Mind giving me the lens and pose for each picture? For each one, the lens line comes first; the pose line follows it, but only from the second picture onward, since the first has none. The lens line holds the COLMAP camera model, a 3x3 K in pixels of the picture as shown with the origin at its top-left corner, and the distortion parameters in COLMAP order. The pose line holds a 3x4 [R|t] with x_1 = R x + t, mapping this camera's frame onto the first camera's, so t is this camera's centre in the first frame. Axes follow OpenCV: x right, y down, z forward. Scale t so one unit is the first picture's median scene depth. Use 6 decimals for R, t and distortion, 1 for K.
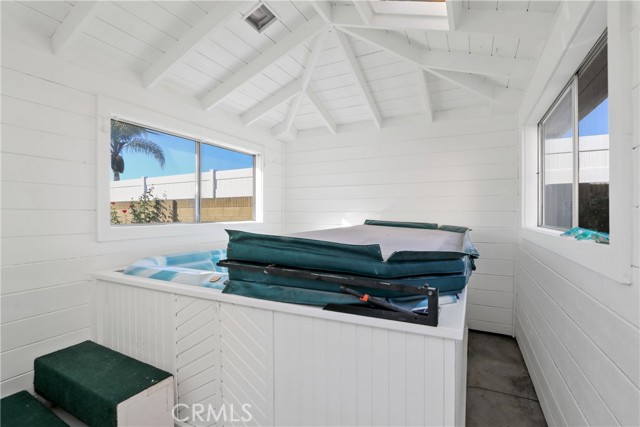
lens RADIAL K [[296.2, 0, 320.0], [0, 296.2, 213.5], [0, 0, 1]] dist [-0.010615, -0.000243]
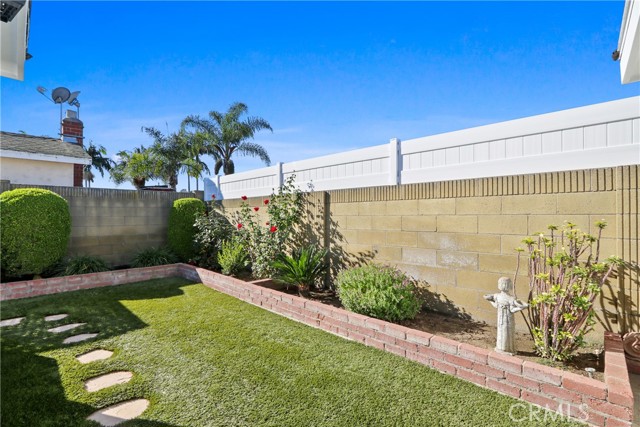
lens RADIAL K [[296.2, 0, 320.0], [0, 296.2, 213.5], [0, 0, 1]] dist [-0.010615, -0.000243]
pose [[0.958076, -0.001895, -0.286508, -0.300845], [0.000851, 0.999993, -0.003765, 0.007269], [0.286513, 0.003364, 0.958070, 0.330776]]
